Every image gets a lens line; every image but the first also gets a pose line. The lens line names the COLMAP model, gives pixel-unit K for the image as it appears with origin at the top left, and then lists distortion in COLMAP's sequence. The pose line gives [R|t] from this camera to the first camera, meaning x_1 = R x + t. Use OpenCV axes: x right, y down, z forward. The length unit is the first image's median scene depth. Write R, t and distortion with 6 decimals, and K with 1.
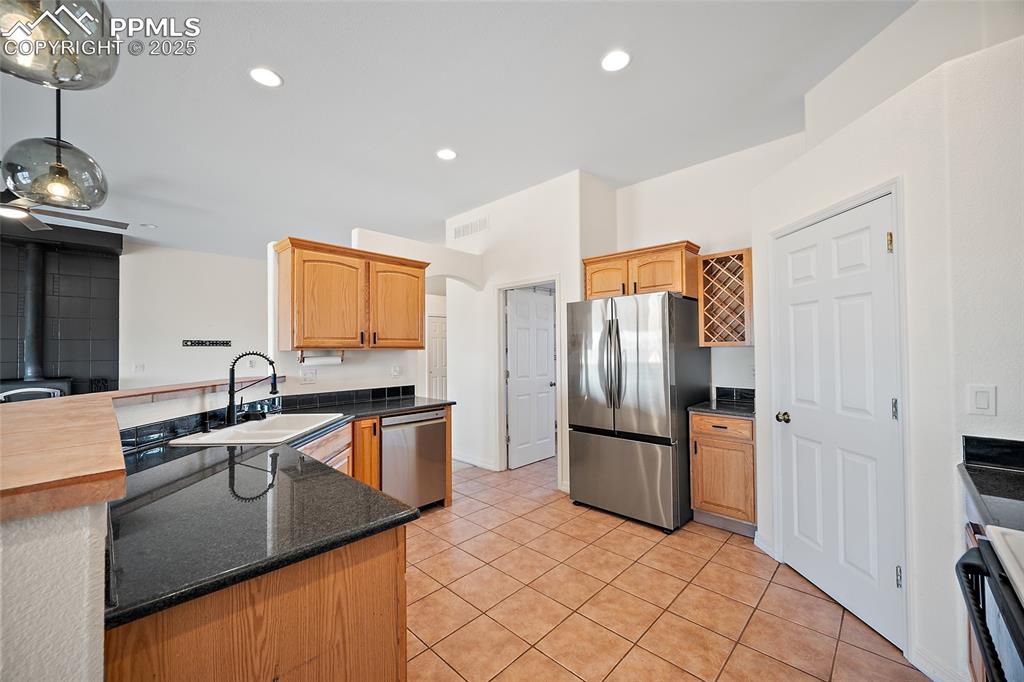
lens RADIAL K [[402.2, 0, 511.3], [0, 402.2, 345.3], [0, 0, 1]] dist [-0.000990, -0.000115]
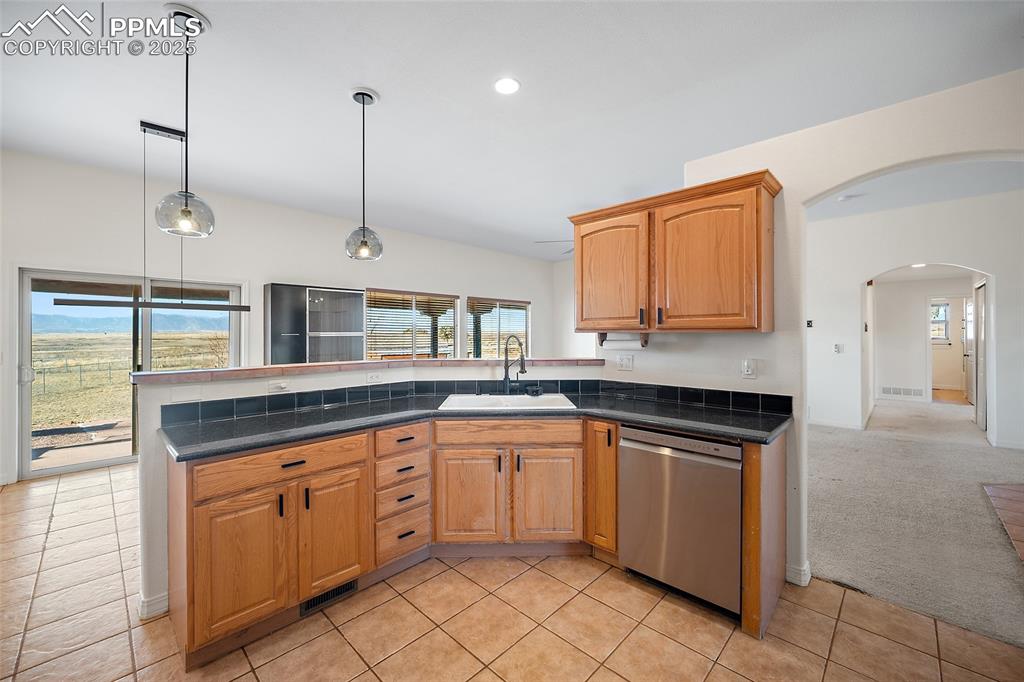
lens RADIAL K [[407.3, 0, 510.1], [0, 407.3, 335.3], [0, 0, 1]] dist [-0.001392, -0.000175]
pose [[-0.004514, 0.010883, -0.999931, 0.386461], [0.012811, 0.999859, 0.010824, 0.005218], [0.999908, -0.012761, -0.004653, 0.745095]]
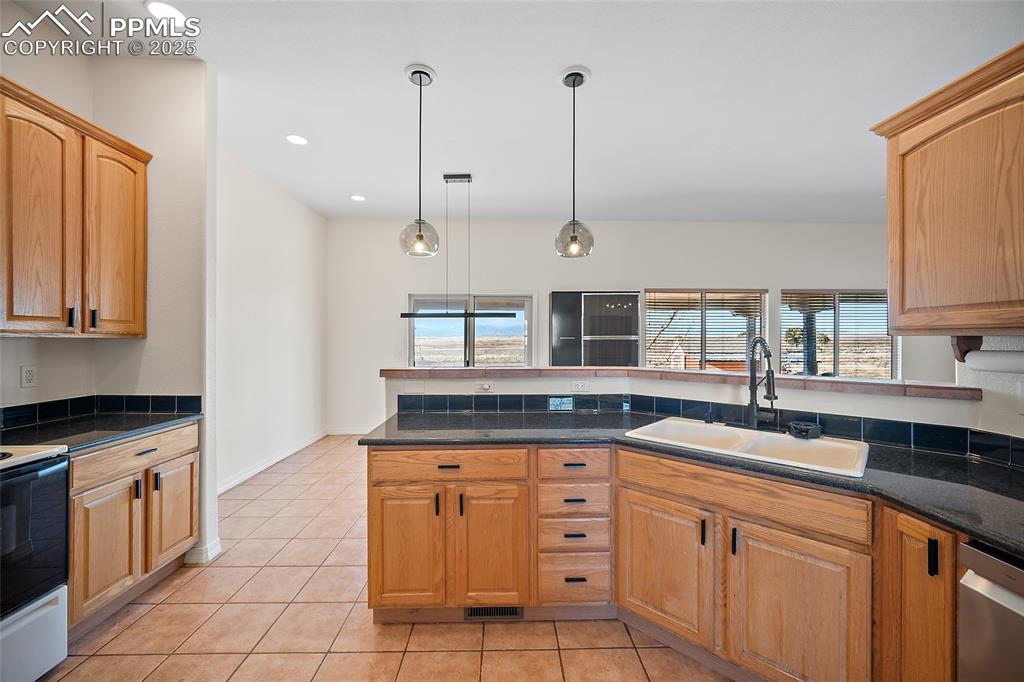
lens RADIAL K [[400.4, 0, 512.0], [0, 400.4, 341.0], [0, 0, 1]] dist [-0.000439, -0.000065]
pose [[-0.704877, 0.013343, -0.709204, 0.158288], [0.013566, 0.999894, 0.005328, 0.008419], [0.709199, -0.005865, -0.704984, 0.896992]]
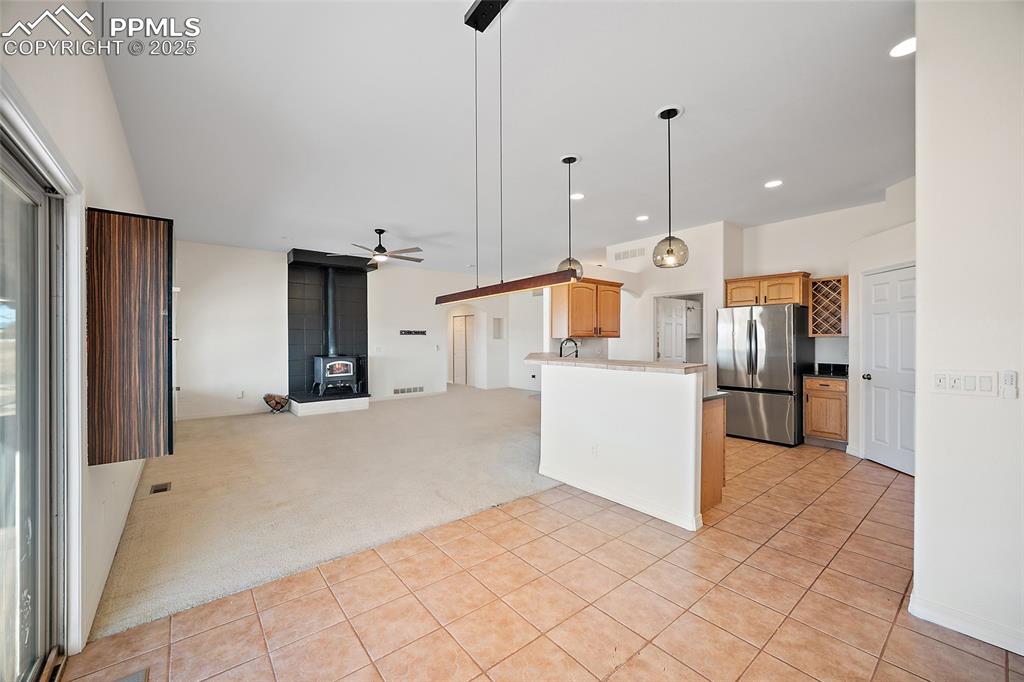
lens RADIAL K [[404.6, 0, 509.7], [0, 404.6, 343.7], [0, 0, 1]] dist [-0.001401, -0.000127]
pose [[0.992747, 0.007224, -0.120003, -0.515627], [-0.004517, 0.999729, 0.022816, -0.001106], [0.120135, -0.022108, 0.992511, -0.729347]]
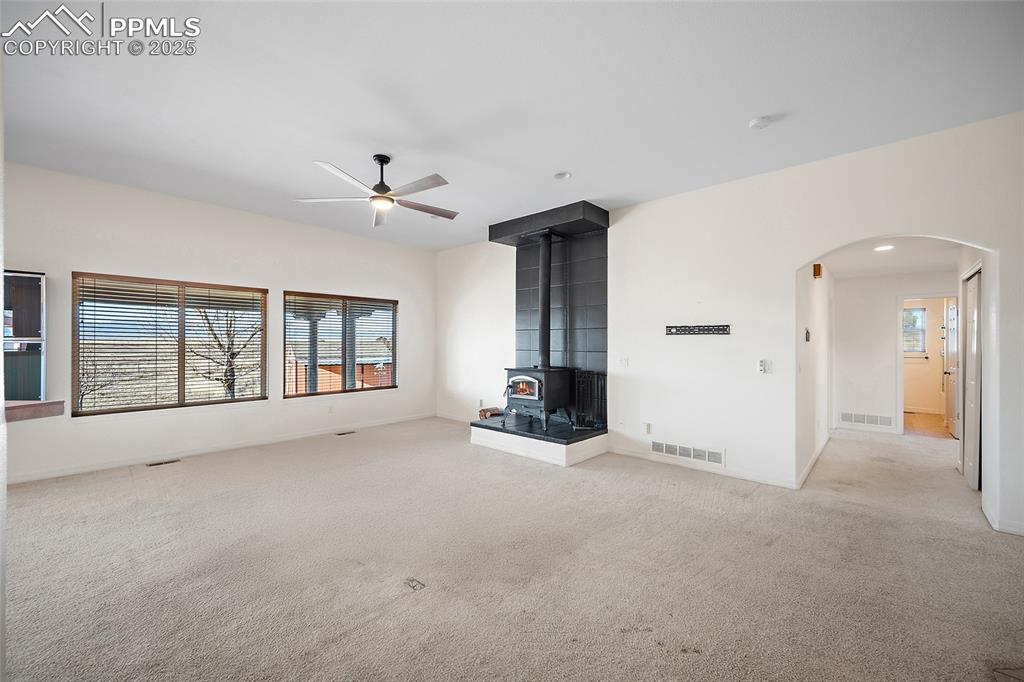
lens RADIAL K [[404.6, 0, 509.7], [0, 404.6, 343.7], [0, 0, 1]] dist [-0.001401, -0.000127]
pose [[0.018342, 0.010457, -0.999777, -0.224141], [0.007316, 0.999917, 0.010593, 0.016482], [0.999805, -0.007509, 0.018263, 1.401006]]
